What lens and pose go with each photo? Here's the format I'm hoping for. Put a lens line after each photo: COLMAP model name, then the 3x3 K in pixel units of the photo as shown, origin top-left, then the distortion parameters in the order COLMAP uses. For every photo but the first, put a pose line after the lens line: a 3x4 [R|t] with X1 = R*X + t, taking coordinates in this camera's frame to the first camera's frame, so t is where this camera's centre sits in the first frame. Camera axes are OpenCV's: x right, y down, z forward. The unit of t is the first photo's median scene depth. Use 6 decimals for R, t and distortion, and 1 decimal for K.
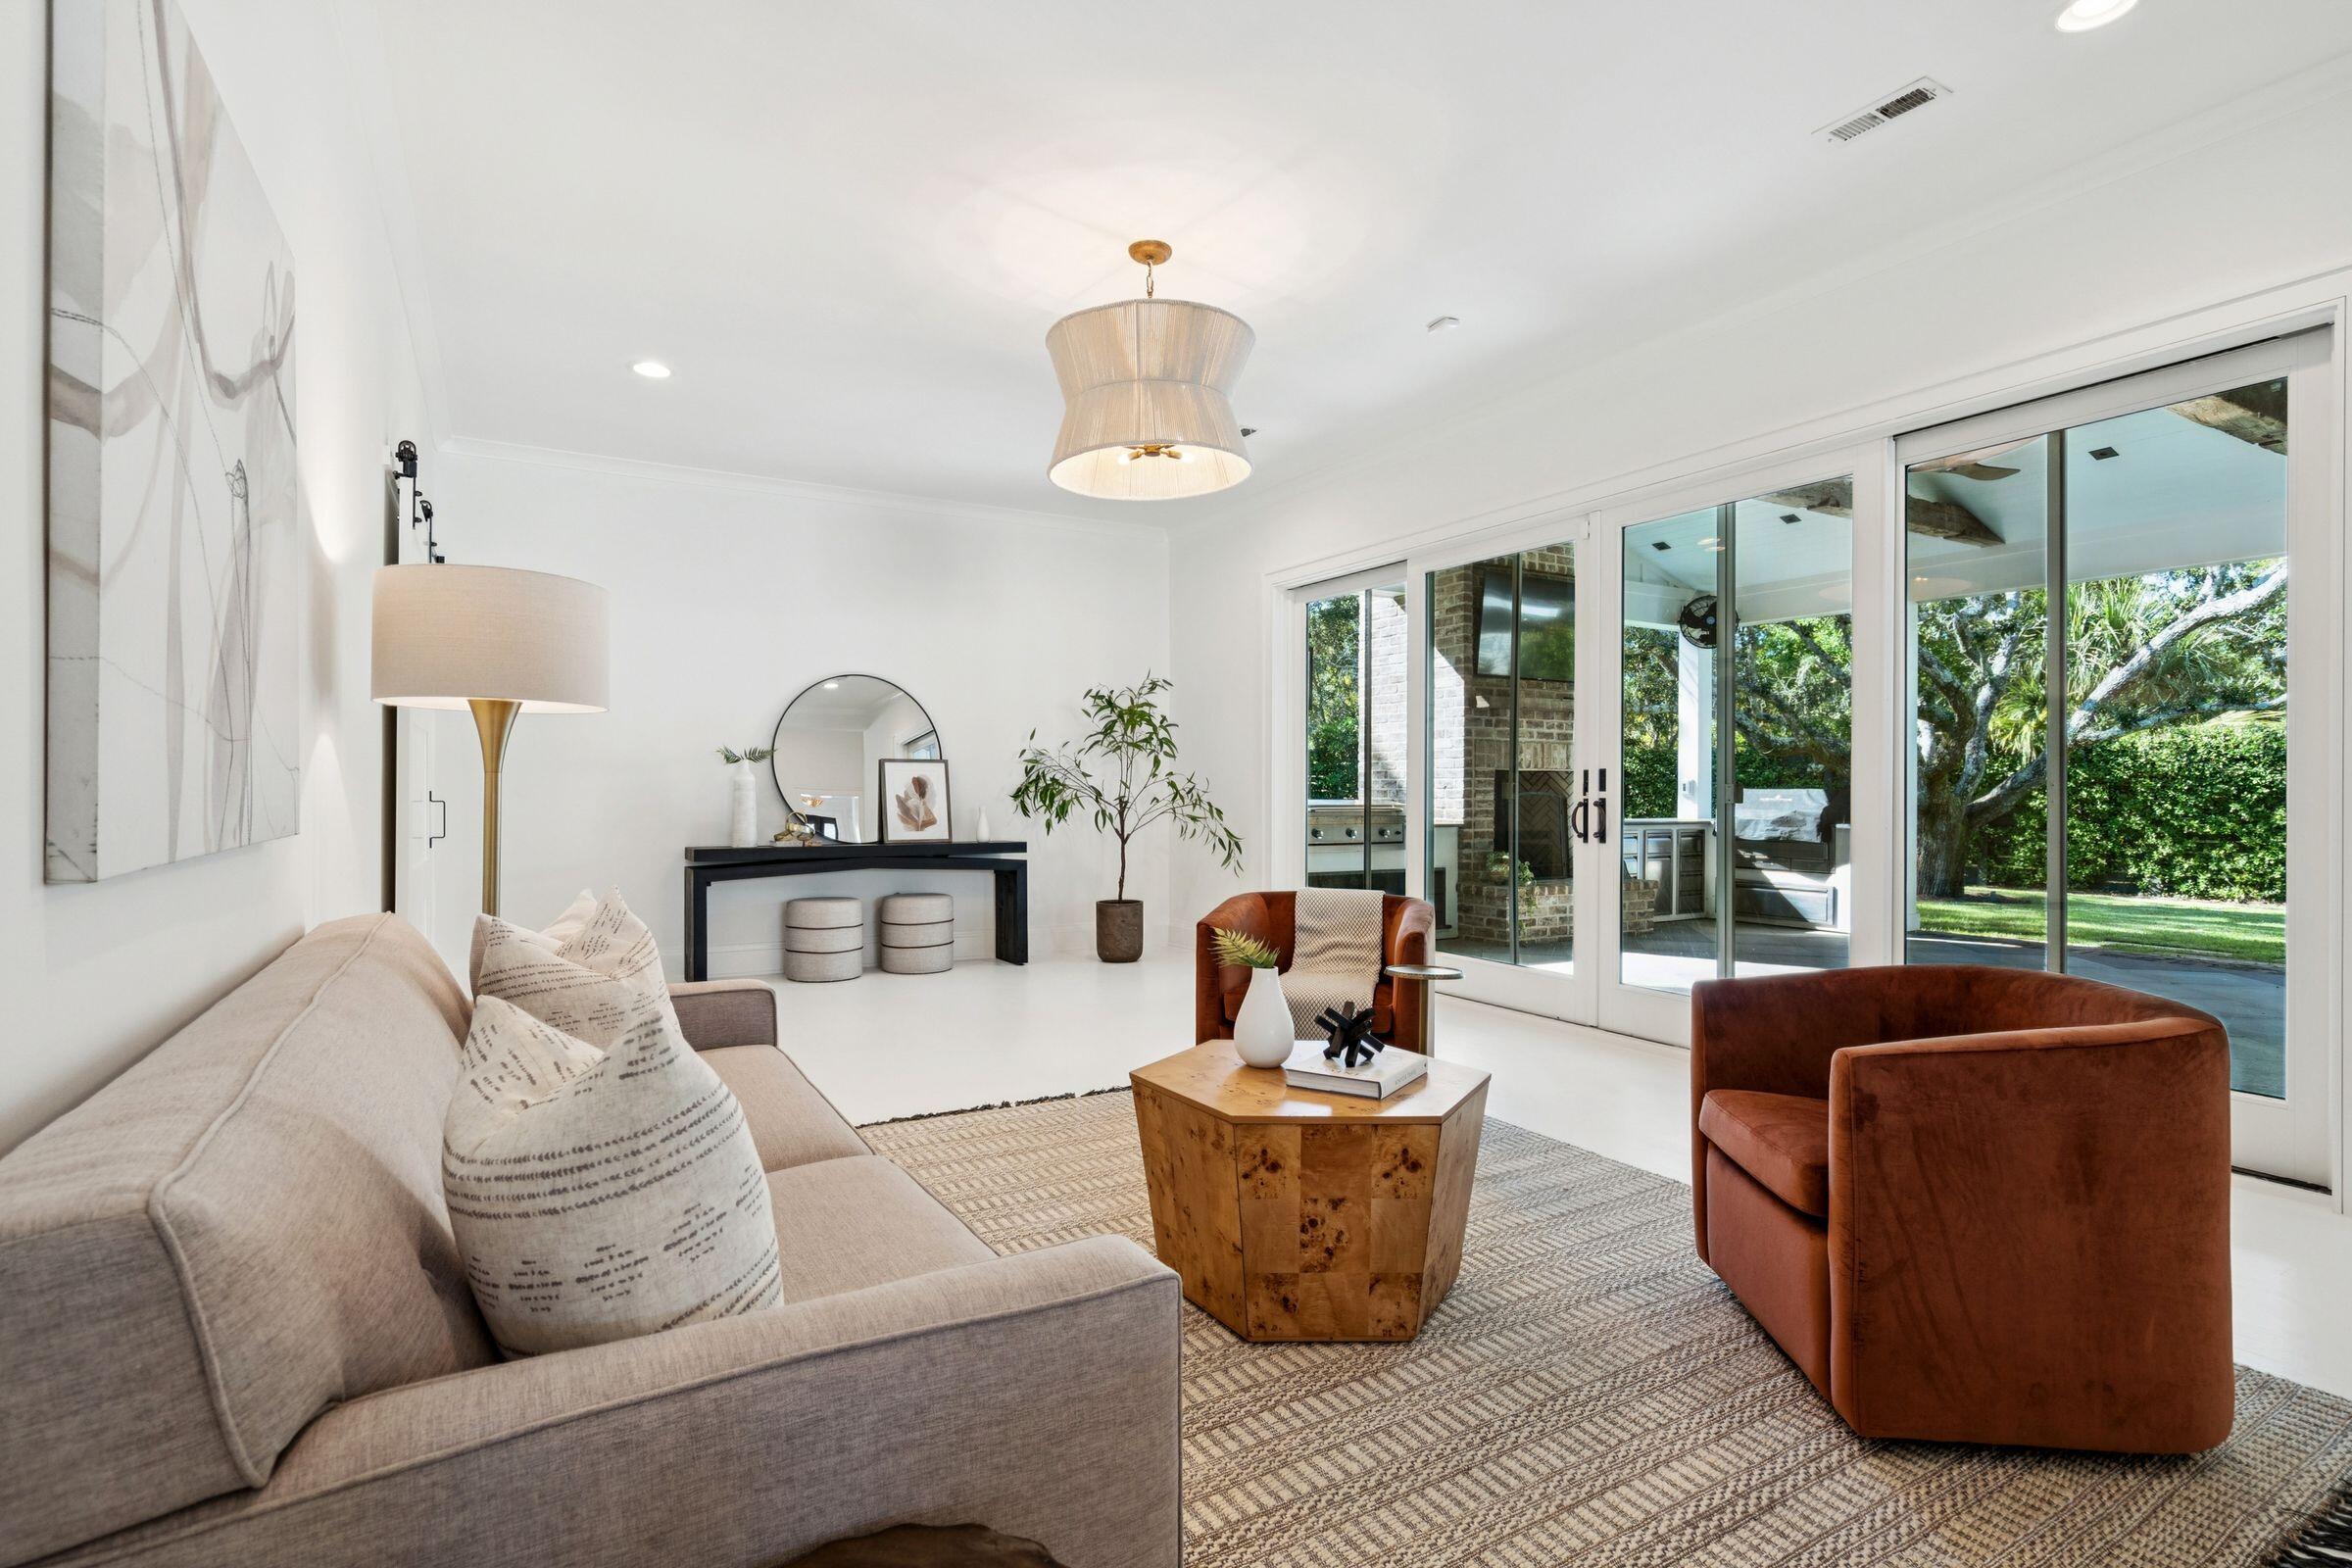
lens RADIAL K [[1138.4, 0, 1169.4], [0, 1138.4, 780.8], [0, 0, 1]] dist [-0.010143, 0.006782]
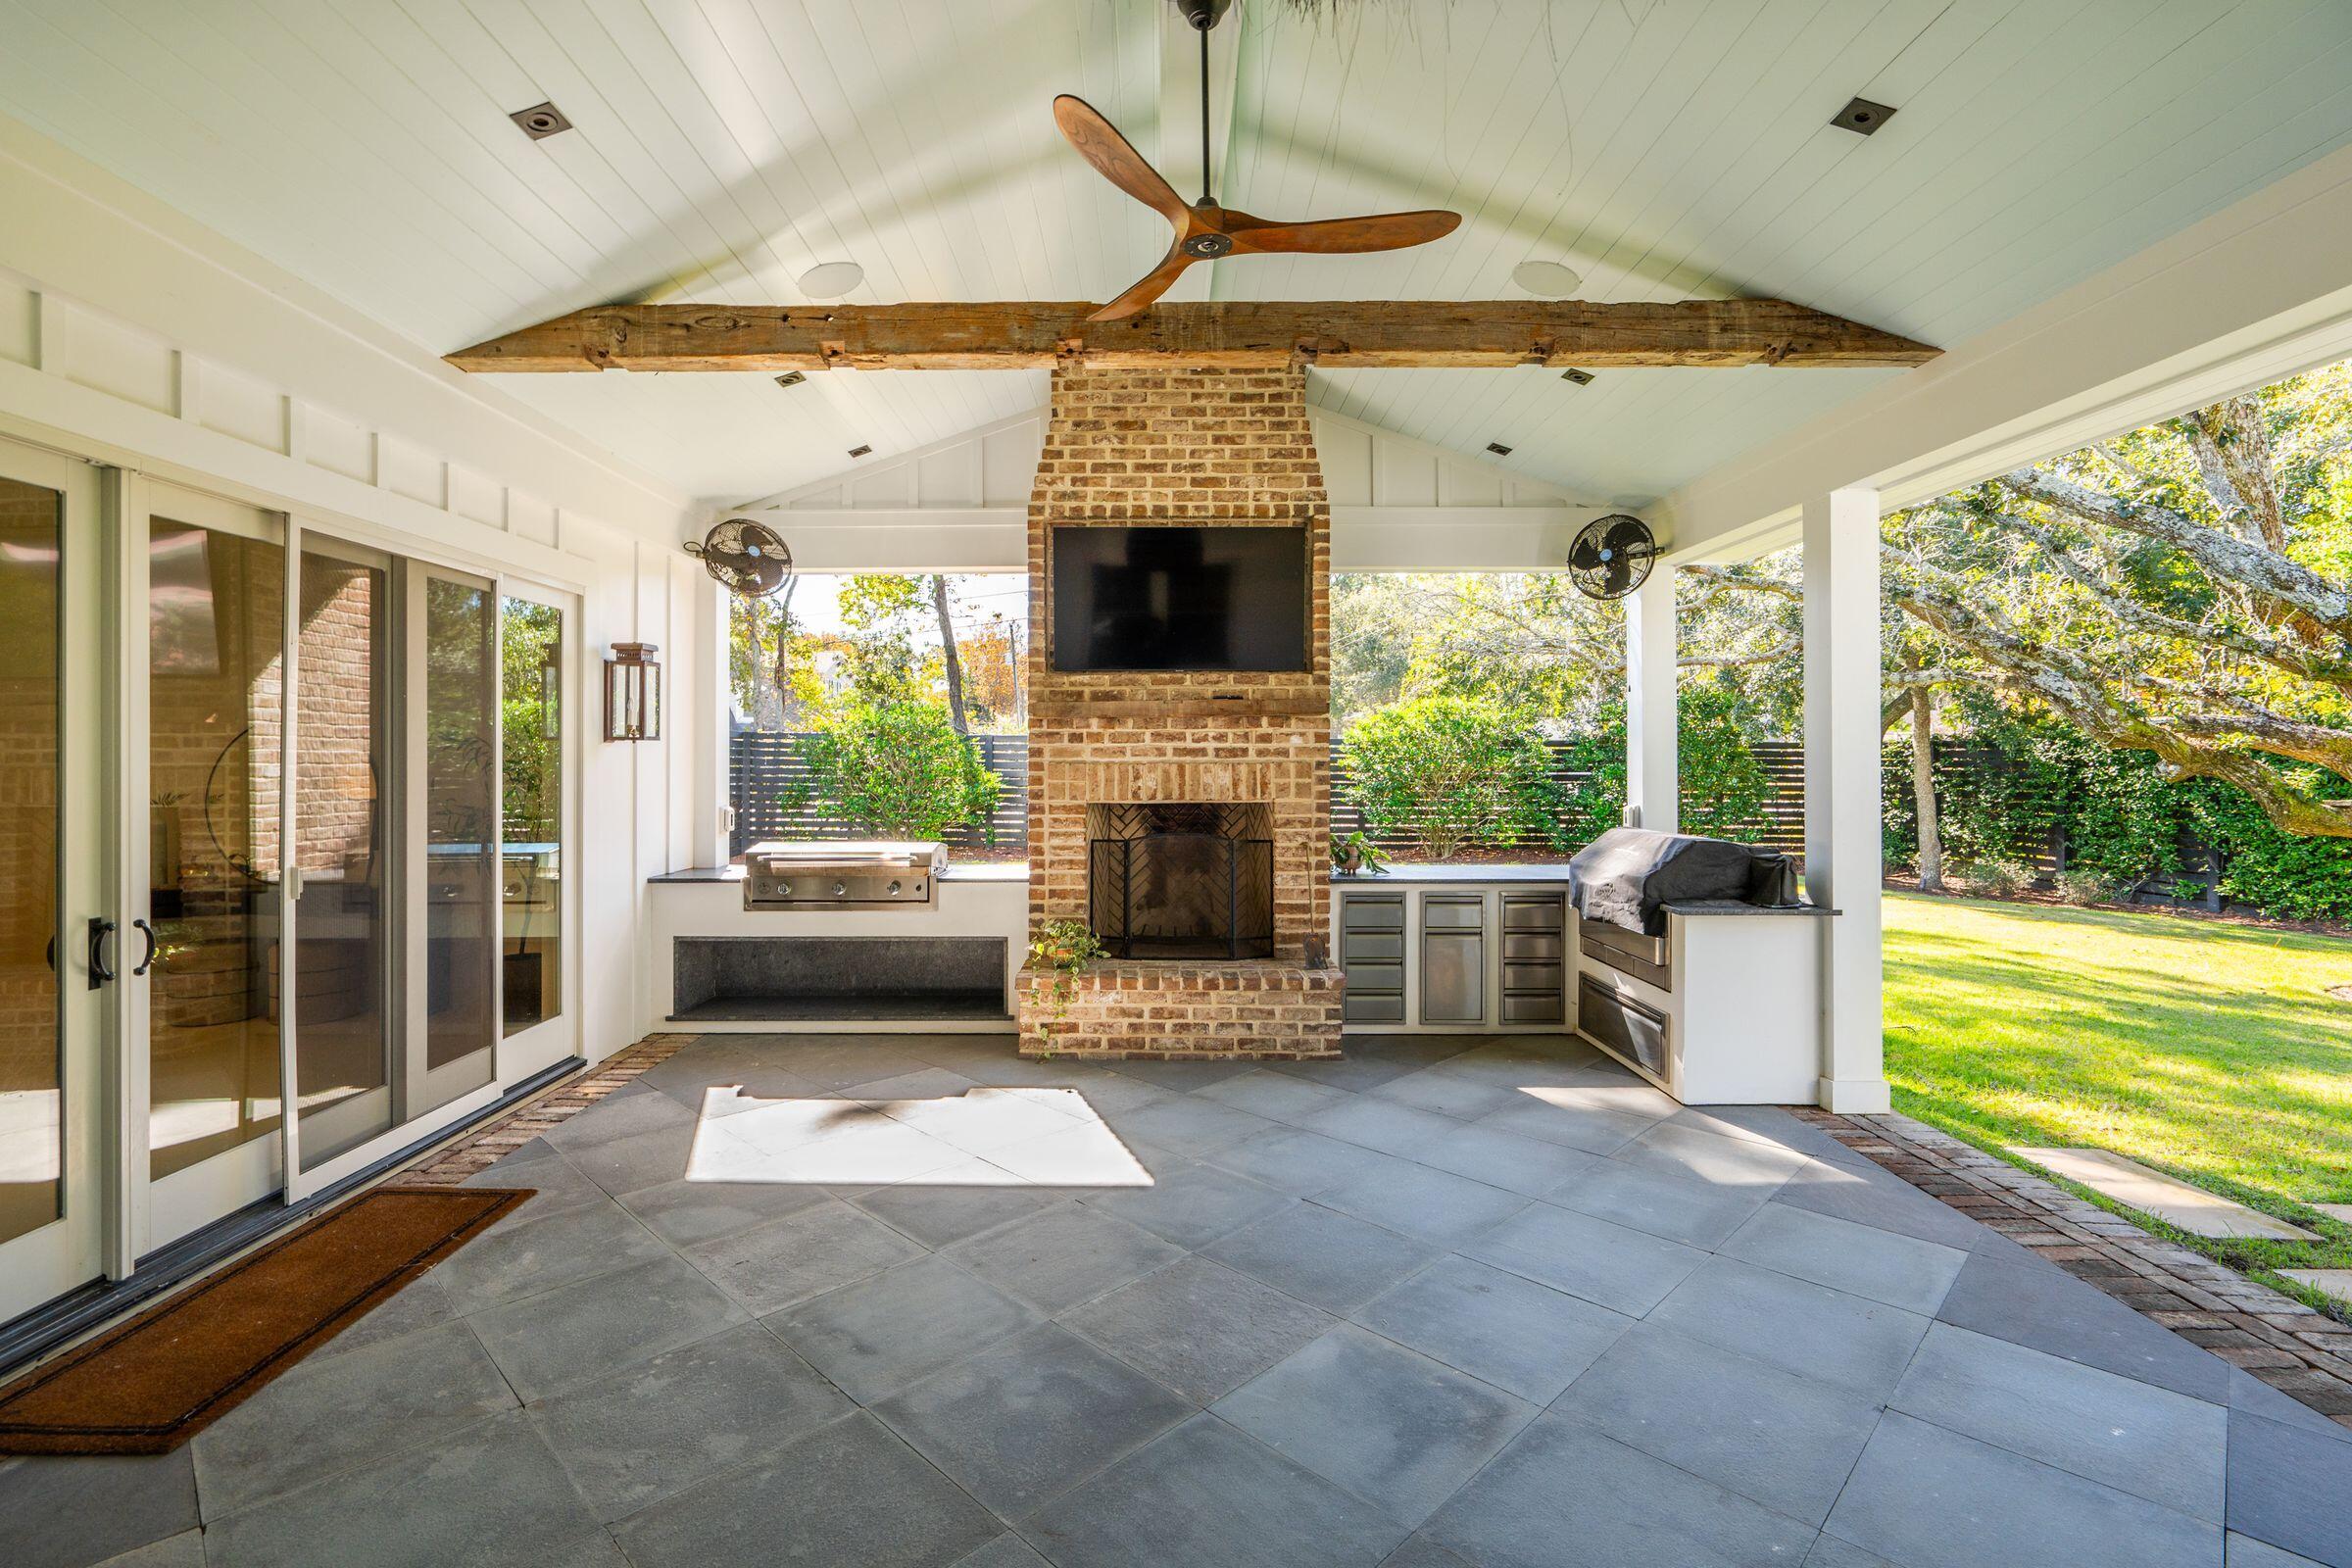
lens RADIAL K [[1138.4, 0, 1132.1], [0, 1138.4, 747.7], [0, 0, 1]] dist [-0.010143, 0.006782]
pose [[0.859720, -0.012521, -0.510612, 0.536873], [0.005633, 0.999871, -0.015034, -0.026558], [0.510734, 0.010049, 0.859680, 0.319003]]
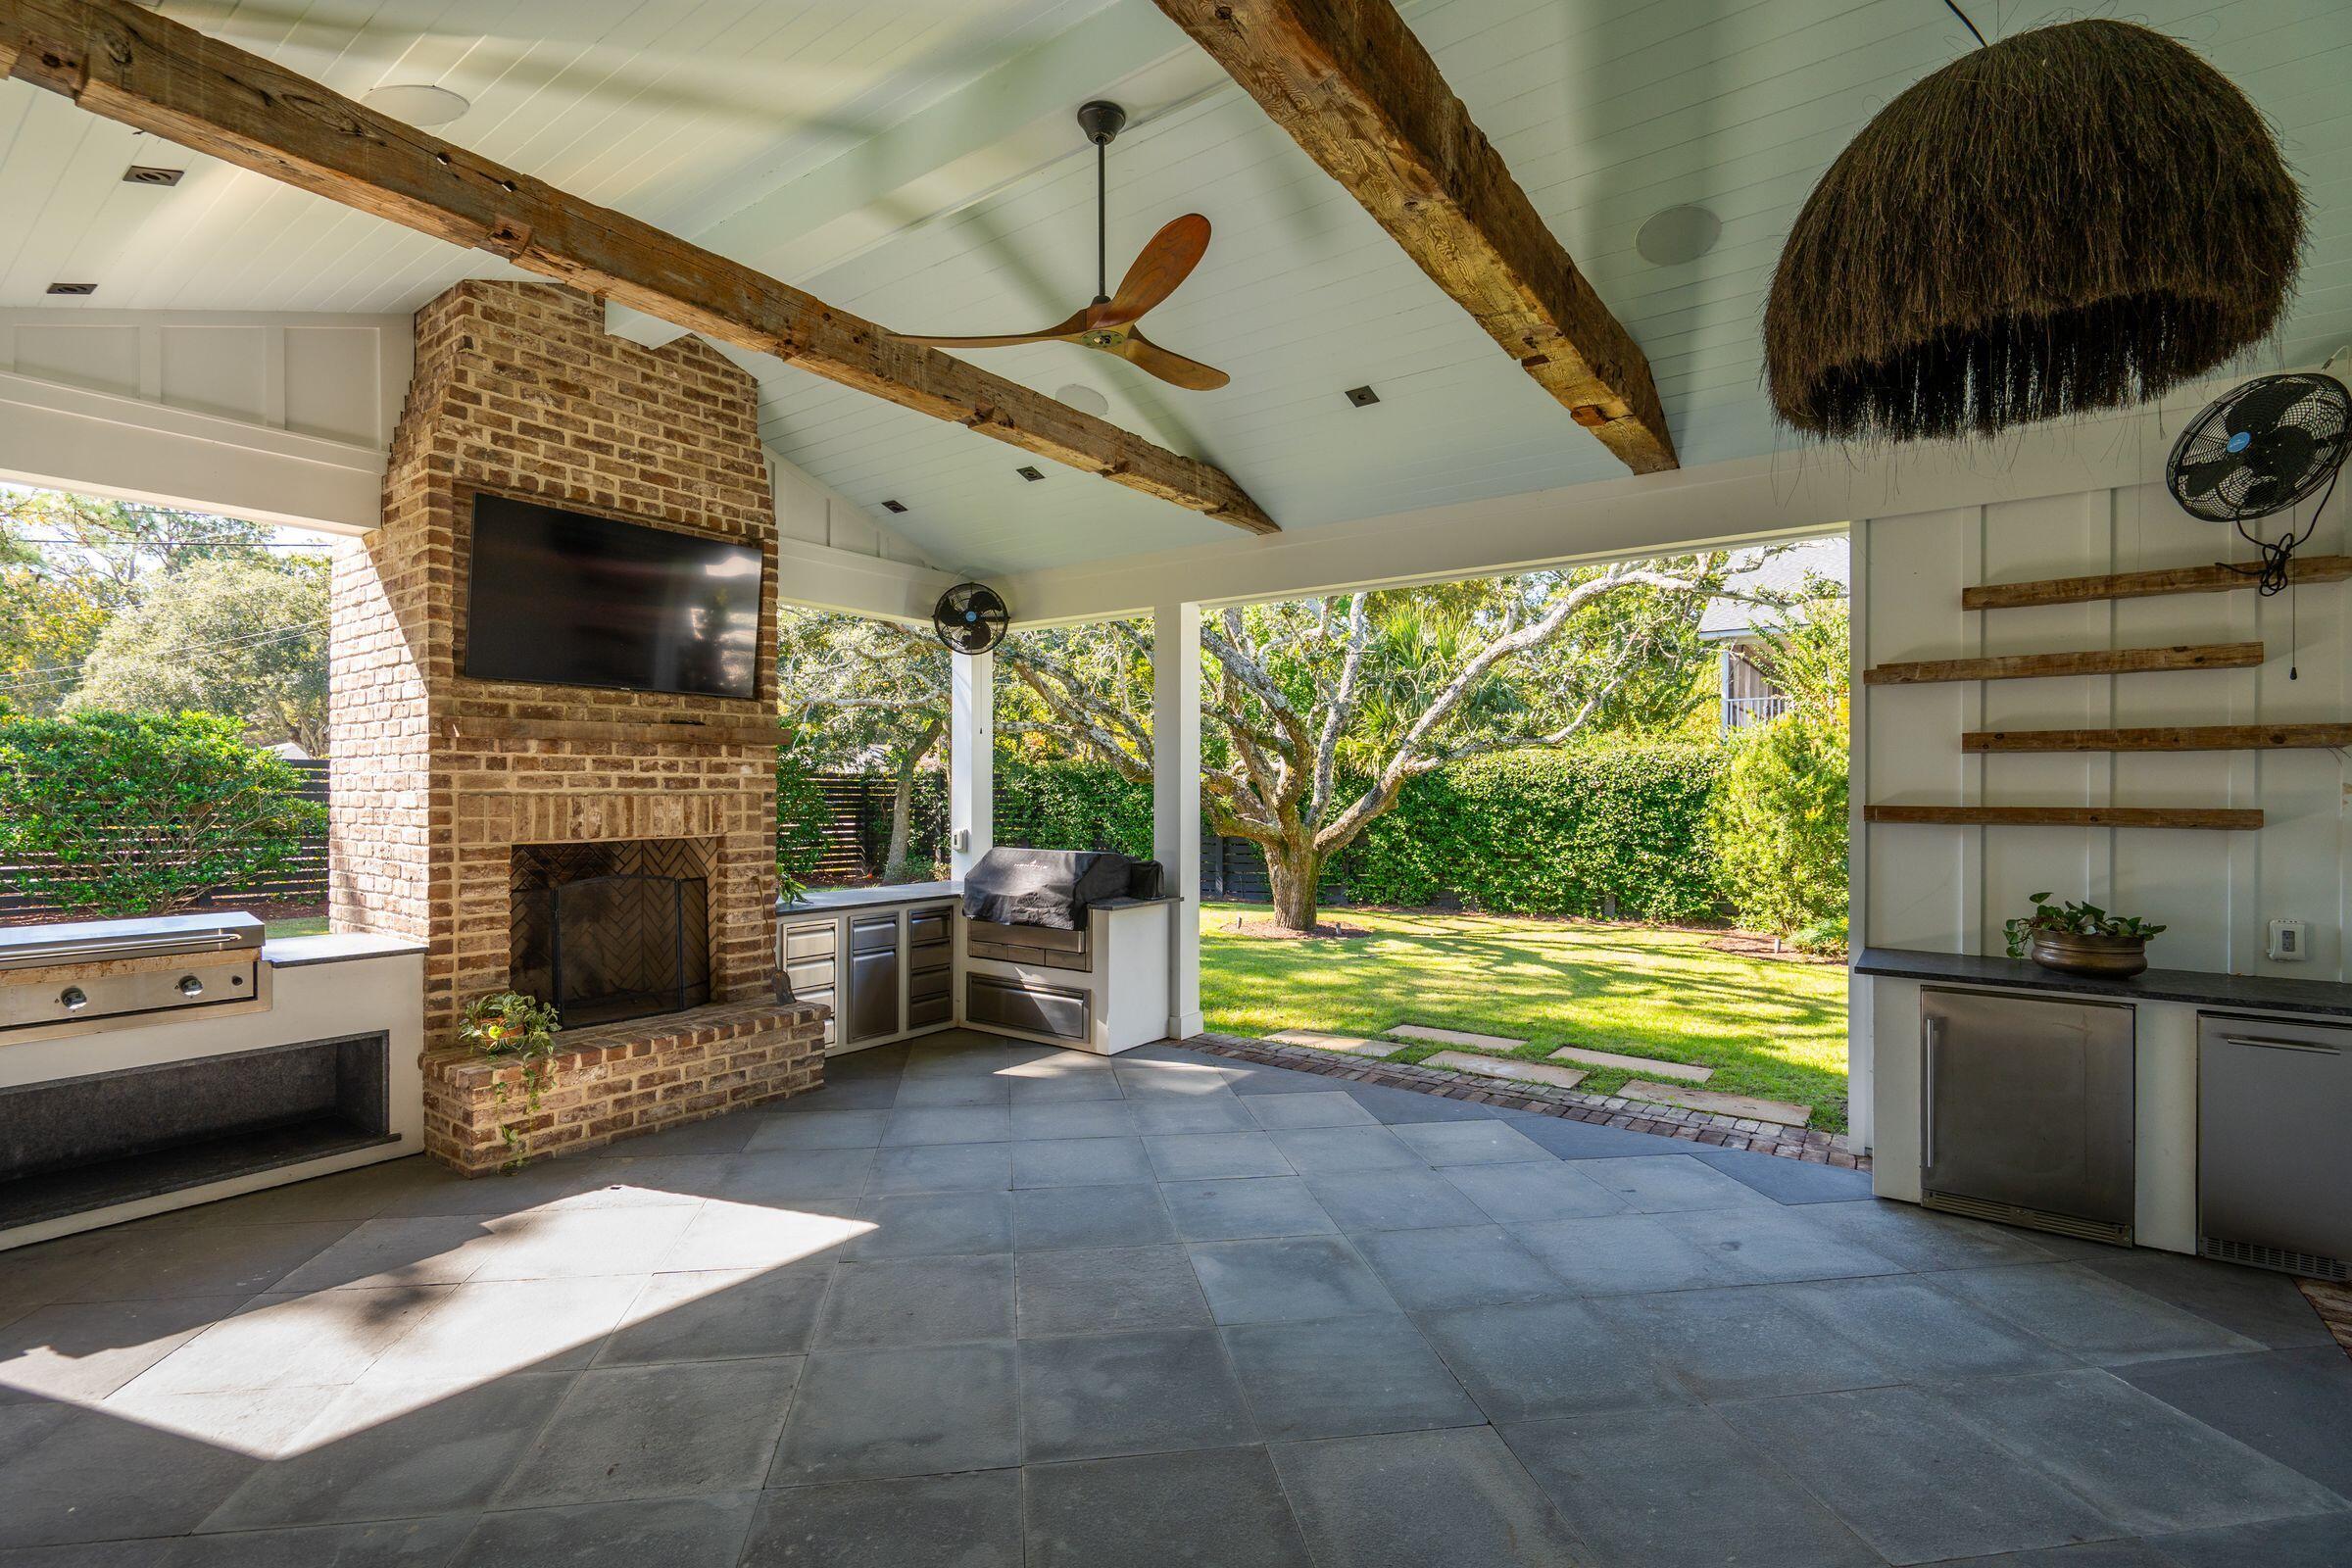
lens RADIAL K [[1138.4, 0, 1186.7], [0, 1138.4, 787.5], [0, 0, 1]] dist [-0.010143, 0.006782]
pose [[0.898887, -0.003508, 0.438166, 0.271377], [0.003051, 0.999994, 0.001746, -0.030543], [-0.438170, -0.000232, 0.898892, 0.269991]]
